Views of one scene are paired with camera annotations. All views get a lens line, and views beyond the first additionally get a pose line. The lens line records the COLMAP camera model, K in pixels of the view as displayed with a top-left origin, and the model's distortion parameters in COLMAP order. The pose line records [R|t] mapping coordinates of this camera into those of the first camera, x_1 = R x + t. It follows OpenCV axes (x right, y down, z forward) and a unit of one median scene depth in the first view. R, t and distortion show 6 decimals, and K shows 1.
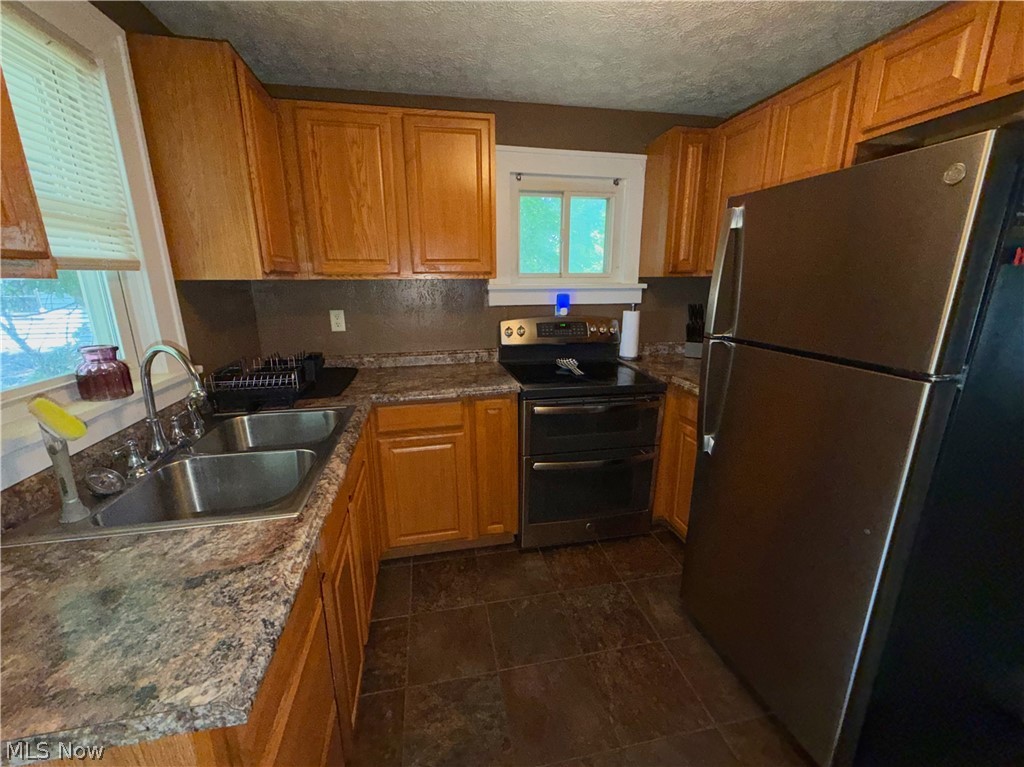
lens RADIAL K [[415.1, 0, 509.9], [0, 415.1, 382.5], [0, 0, 1]] dist [-0.001121, -0.000076]
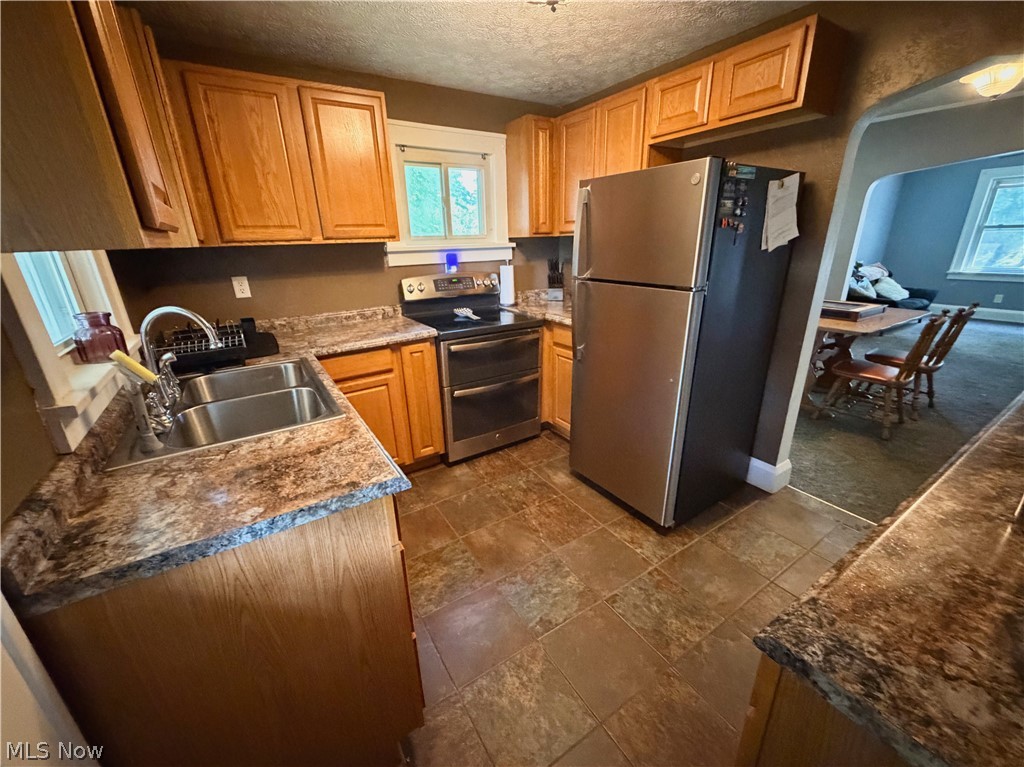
lens RADIAL K [[415.1, 0, 509.6], [0, 415.1, 384.0], [0, 0, 1]] dist [-0.001121, -0.000076]
pose [[0.930983, -0.138057, 0.337950, -0.210948], [0.107527, 0.988368, 0.107545, 0.055855], [-0.348866, -0.063784, 0.934999, -0.231285]]
